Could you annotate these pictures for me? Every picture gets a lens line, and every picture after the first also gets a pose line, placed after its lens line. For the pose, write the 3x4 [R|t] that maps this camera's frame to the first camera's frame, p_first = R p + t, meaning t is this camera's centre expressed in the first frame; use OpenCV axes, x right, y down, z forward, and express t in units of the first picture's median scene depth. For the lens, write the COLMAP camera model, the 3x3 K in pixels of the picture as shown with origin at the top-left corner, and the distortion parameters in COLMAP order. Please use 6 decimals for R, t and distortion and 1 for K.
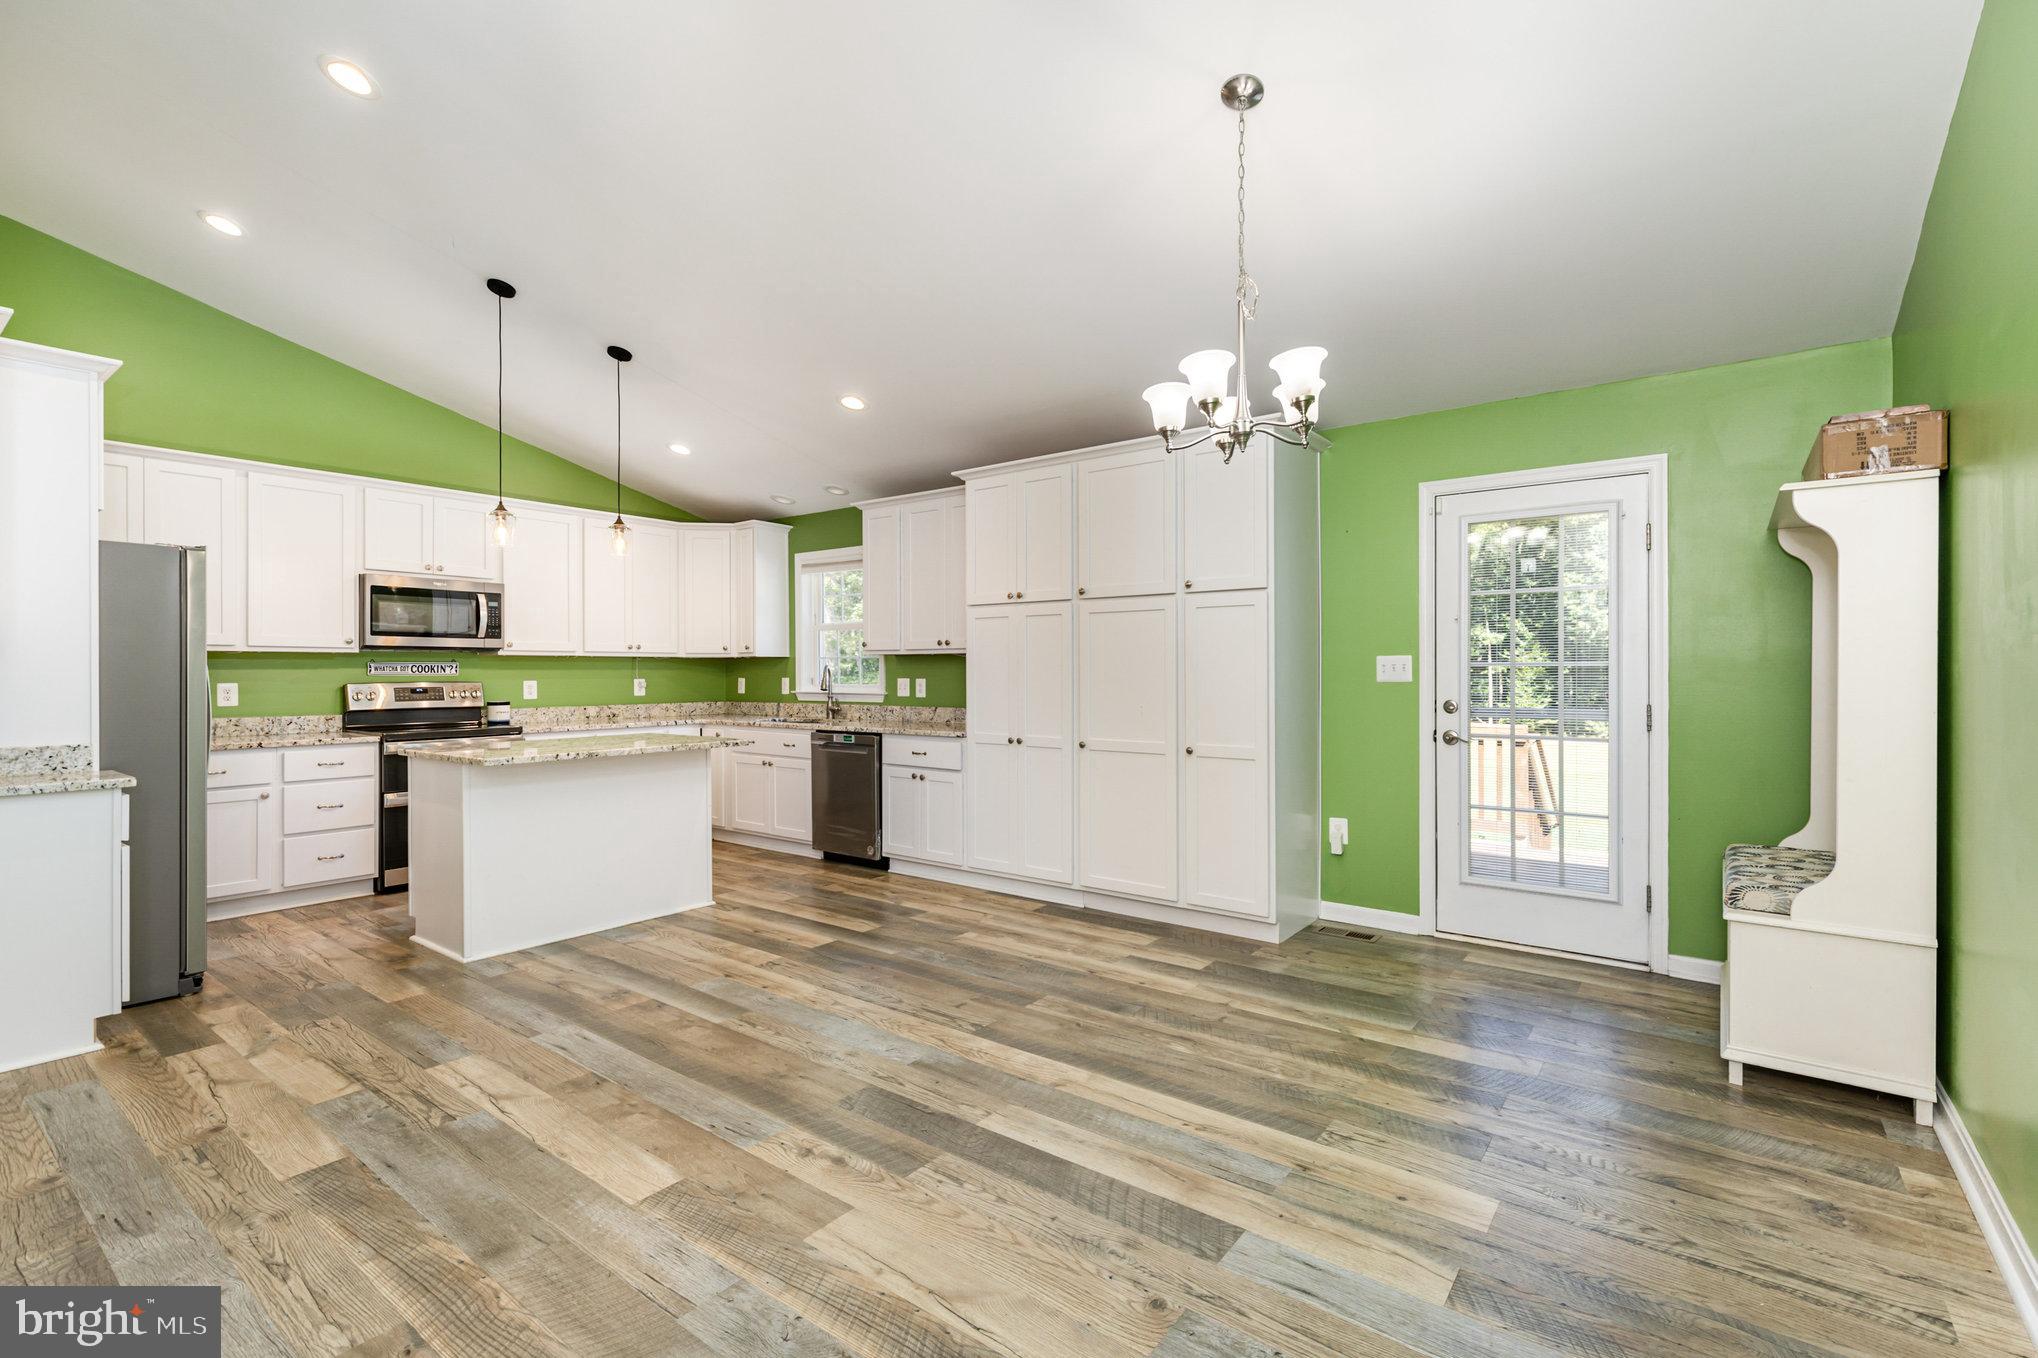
lens RADIAL K [[922.9, 0, 1021.4], [0, 922.9, 676.6], [0, 0, 1]] dist [0.007970, -0.000381]
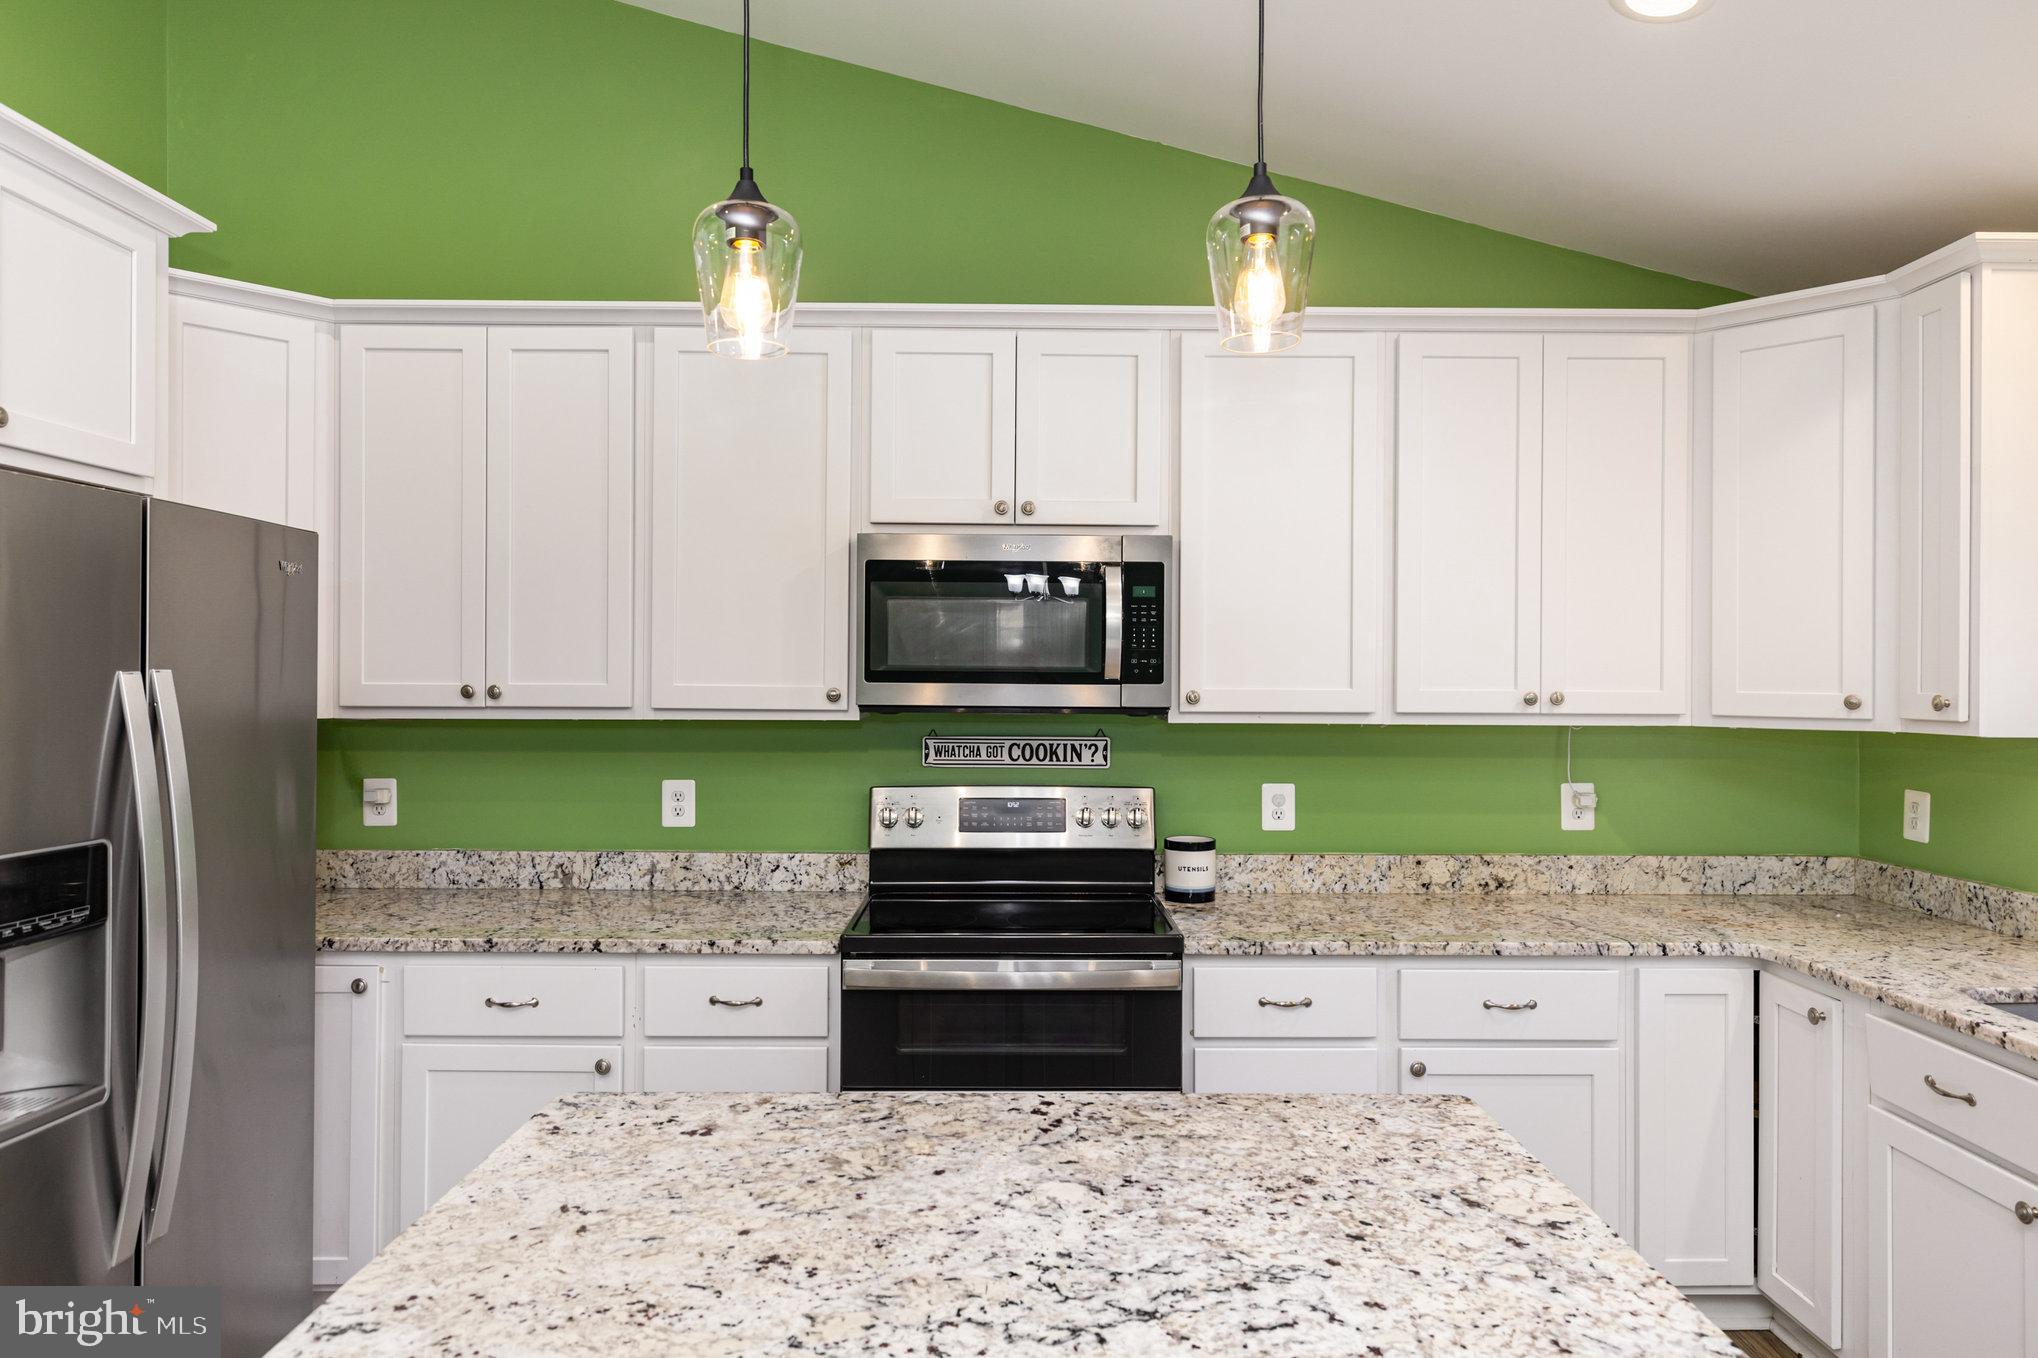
lens RADIAL K [[1277.0, 0, 1023.5], [0, 1277.0, 673.6], [0, 0, 1]] dist [0.003481, 0.003202]
pose [[0.610823, 0.004866, -0.791752, -0.205521], [-0.010804, 0.999939, -0.002190, -0.047096], [0.791693, 0.009891, 0.610838, 0.701278]]
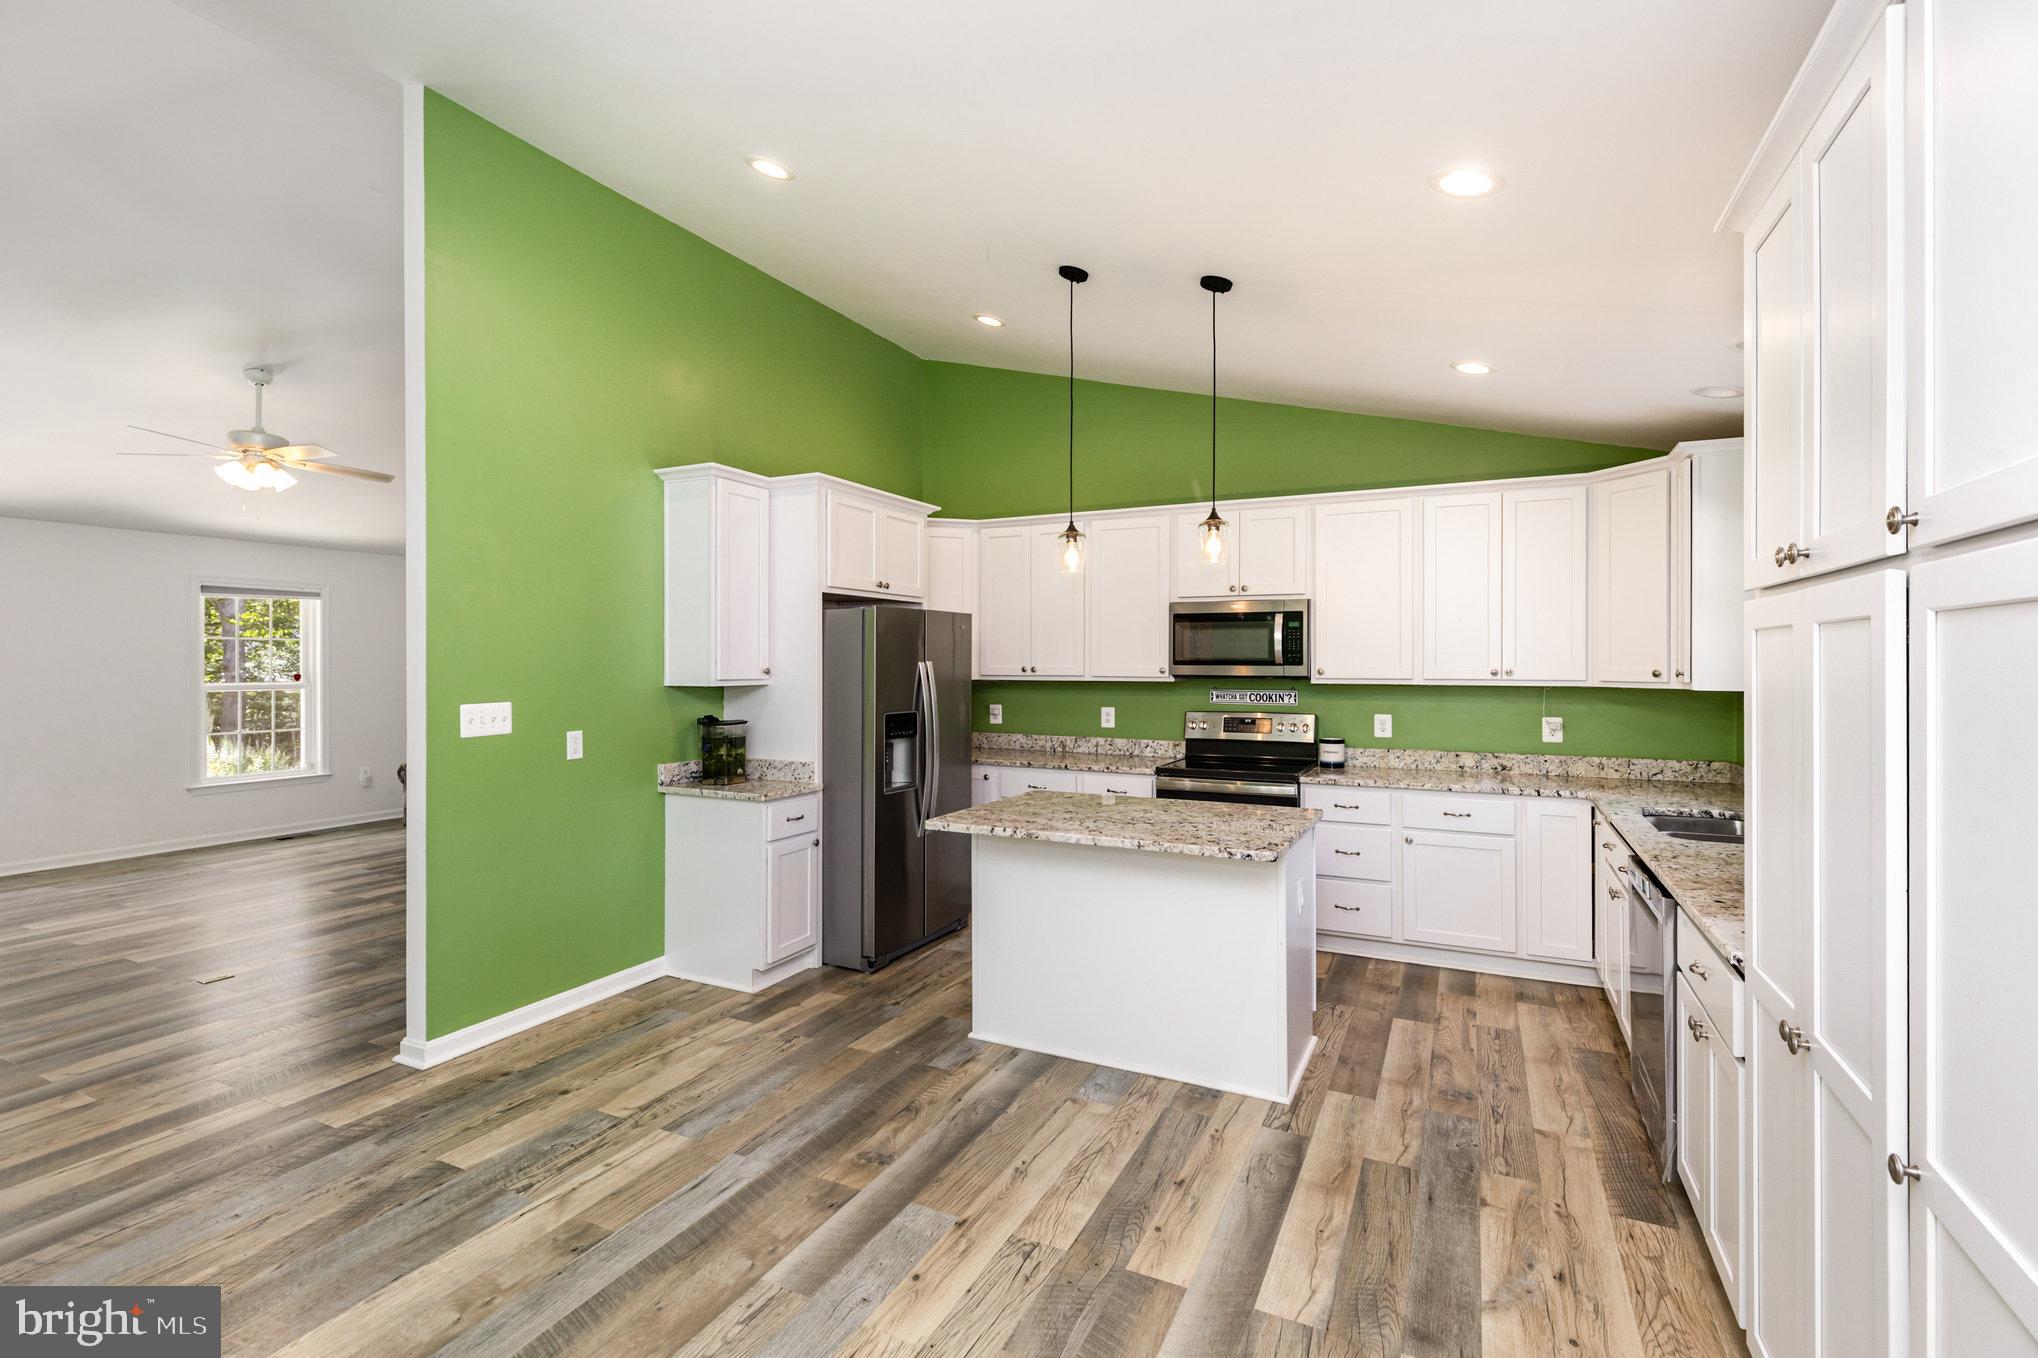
lens RADIAL K [[922.9, 0, 1016.2], [0, 922.9, 663.3], [0, 0, 1]] dist [0.007970, -0.000381]
pose [[0.185620, 0.004654, -0.982611, 0.227029], [-0.005441, 0.999978, 0.003709, -0.048463], [0.982606, 0.004658, 0.185642, 0.648717]]
